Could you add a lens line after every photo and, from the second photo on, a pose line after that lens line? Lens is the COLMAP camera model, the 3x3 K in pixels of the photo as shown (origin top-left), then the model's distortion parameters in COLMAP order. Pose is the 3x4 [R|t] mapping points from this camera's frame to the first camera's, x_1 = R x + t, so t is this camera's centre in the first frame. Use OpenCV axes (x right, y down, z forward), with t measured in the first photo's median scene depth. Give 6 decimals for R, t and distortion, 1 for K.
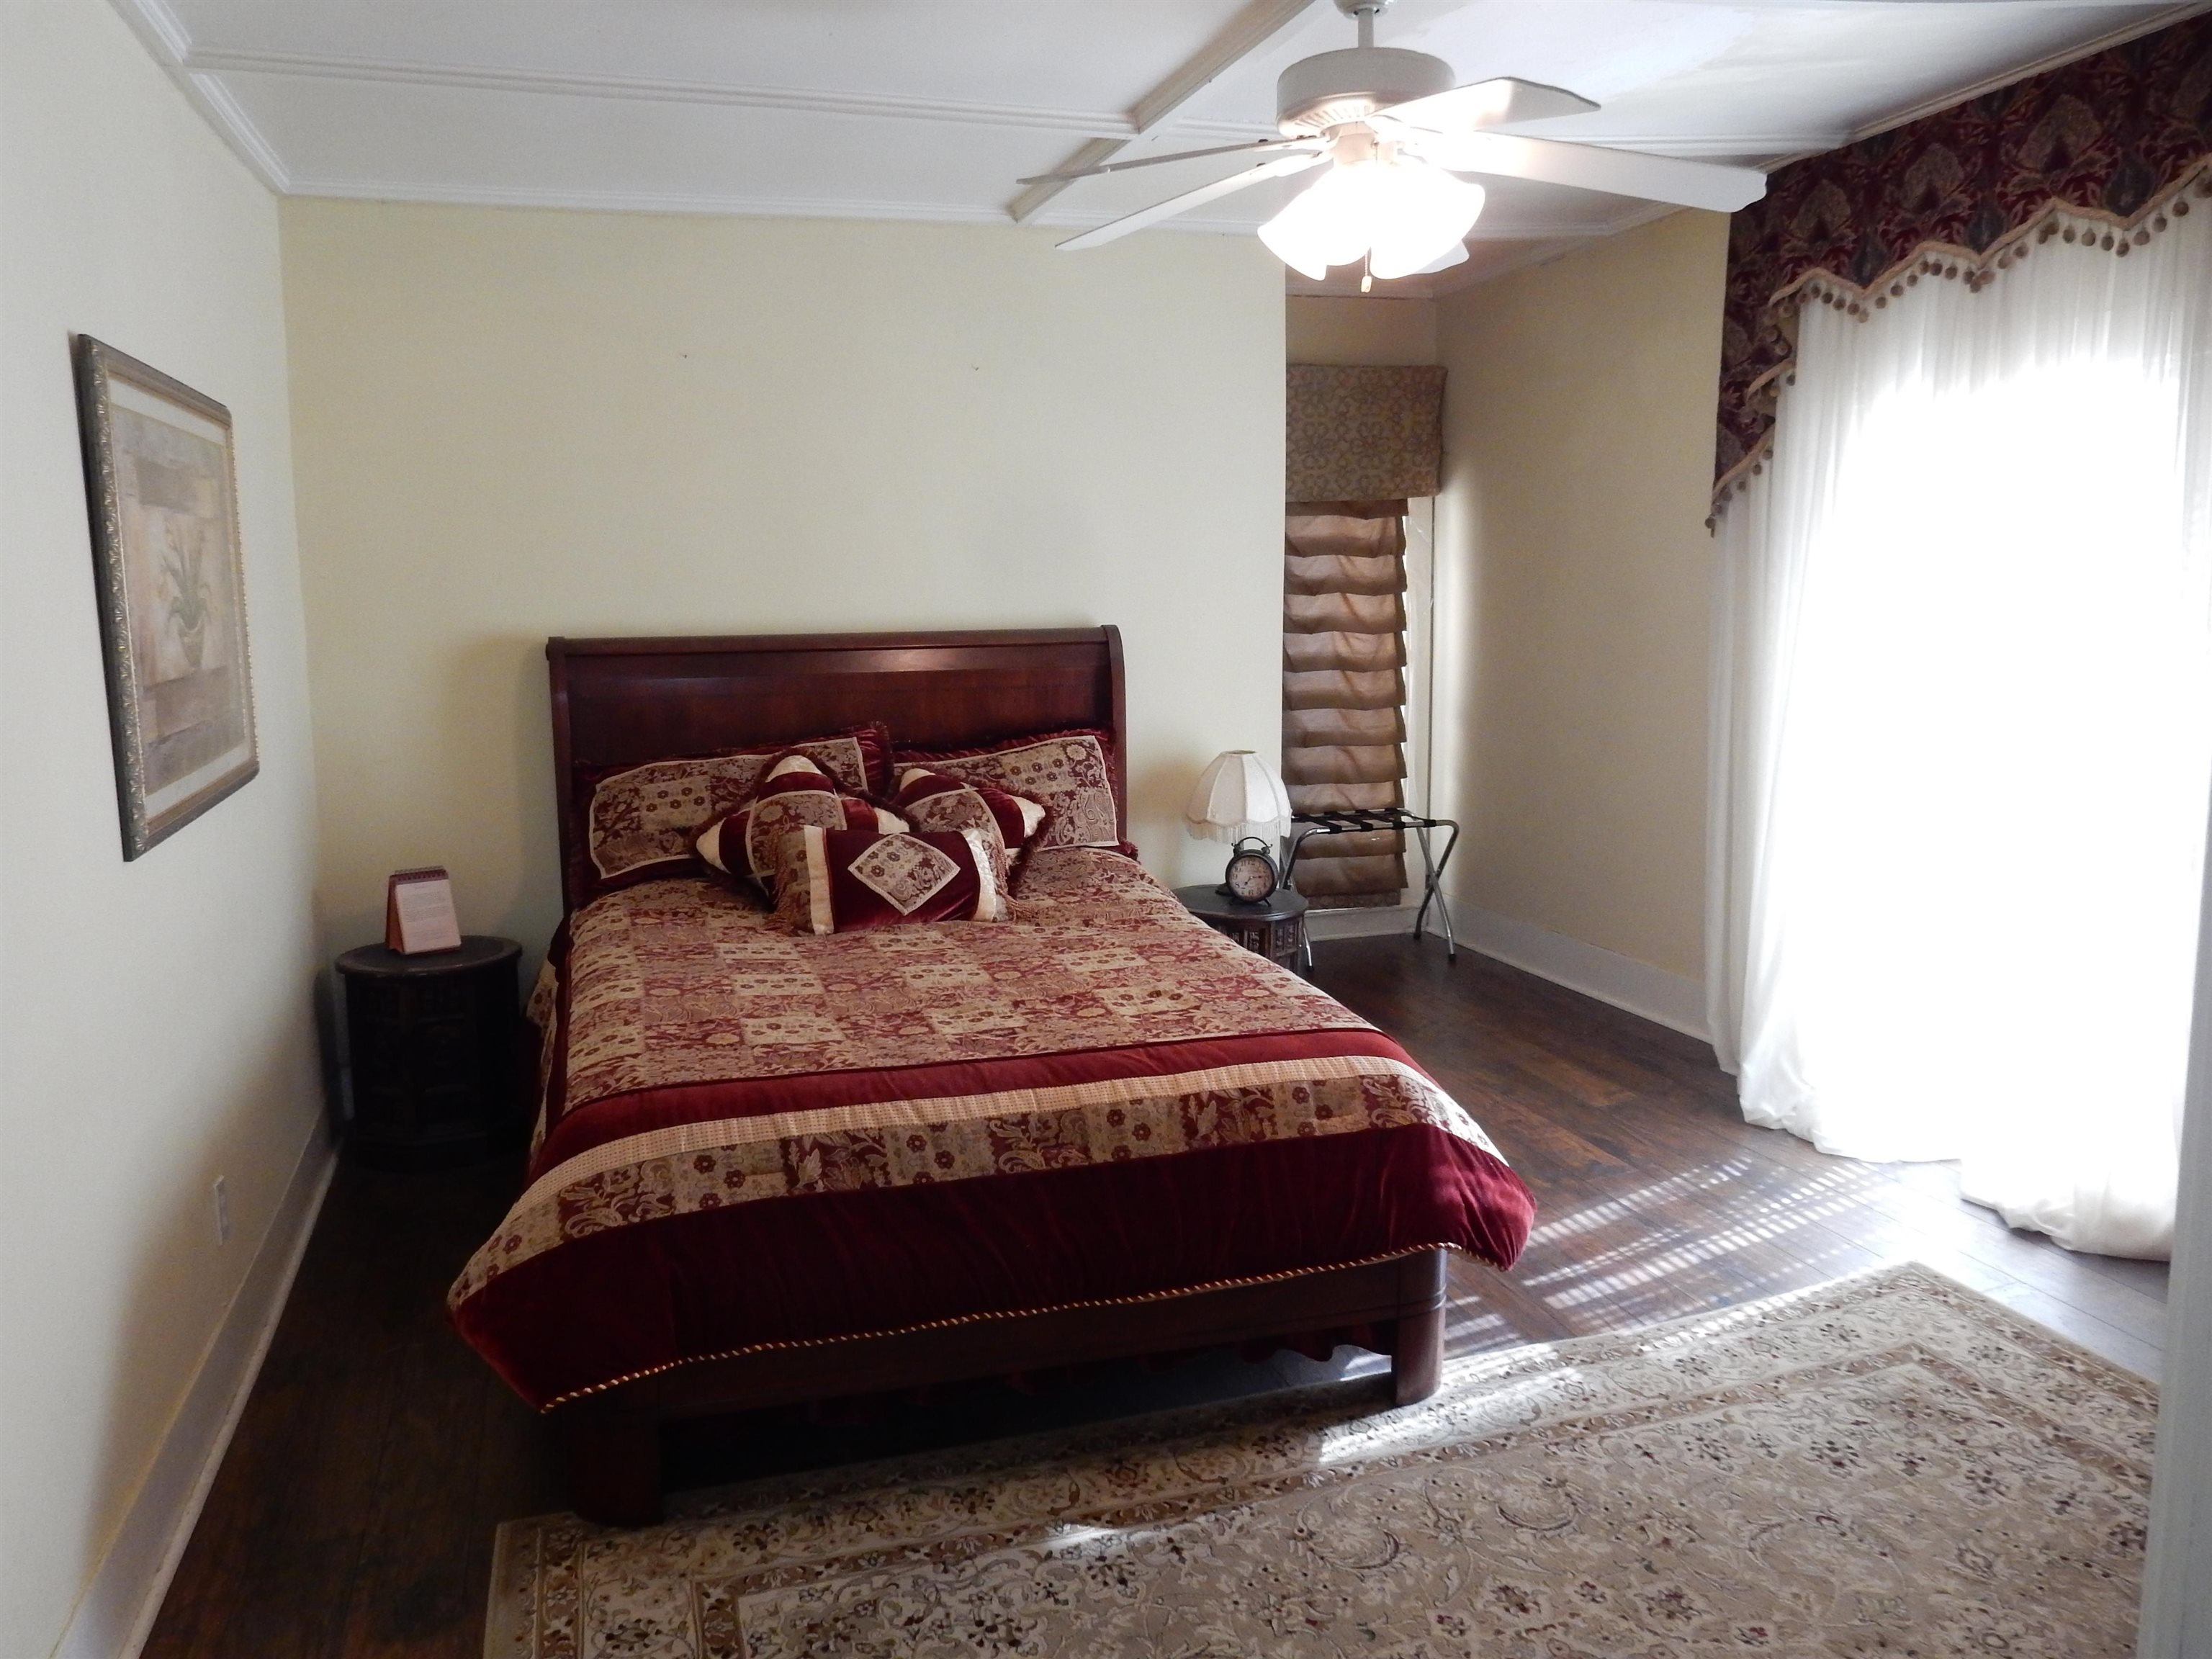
lens RADIAL K [[1611.9, 0, 1106.0], [0, 1611.9, 829.5], [0, 0, 1]] dist [-0.007728, -0.000241]
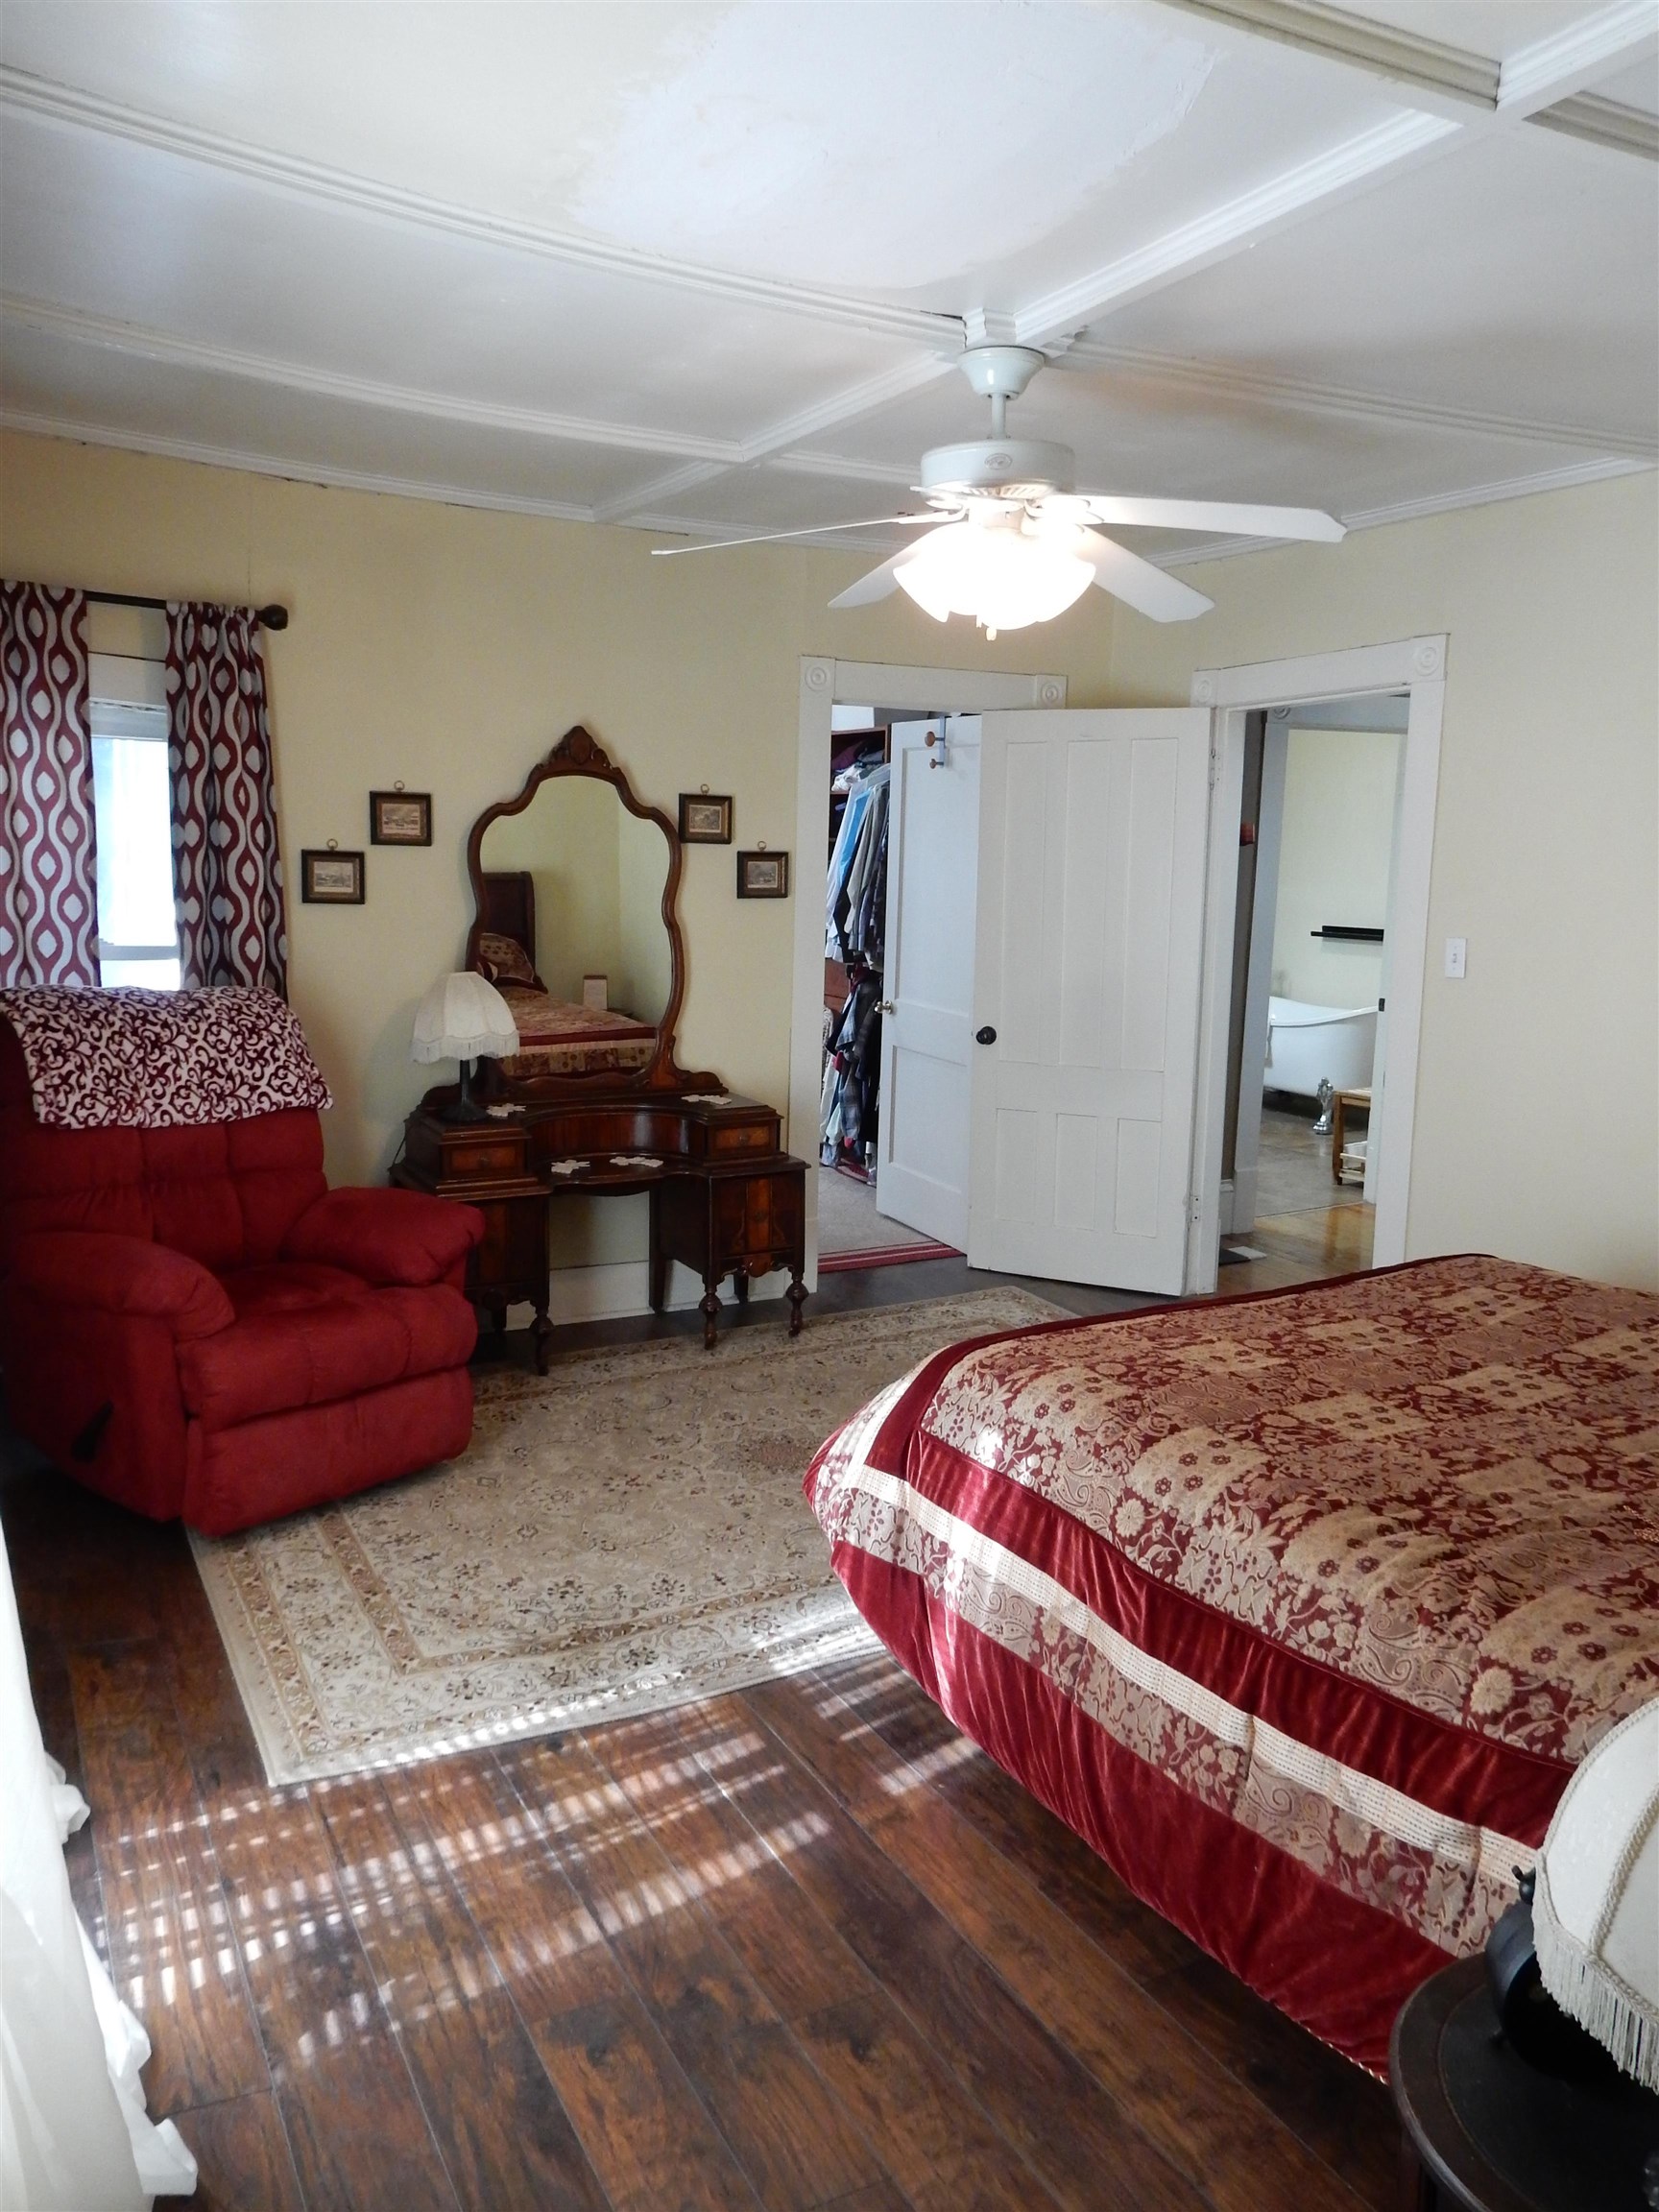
lens RADIAL K [[1611.9, 0, 829.5], [0, 1611.9, 1106.0], [0, 0, 1]] dist [-0.007728, -0.000241]
pose [[-0.982719, 0.012301, -0.184693, 0.419220], [-0.044808, 0.952304, 0.301843, -0.301696], [0.179597, 0.304902, -0.935297, 1.817118]]
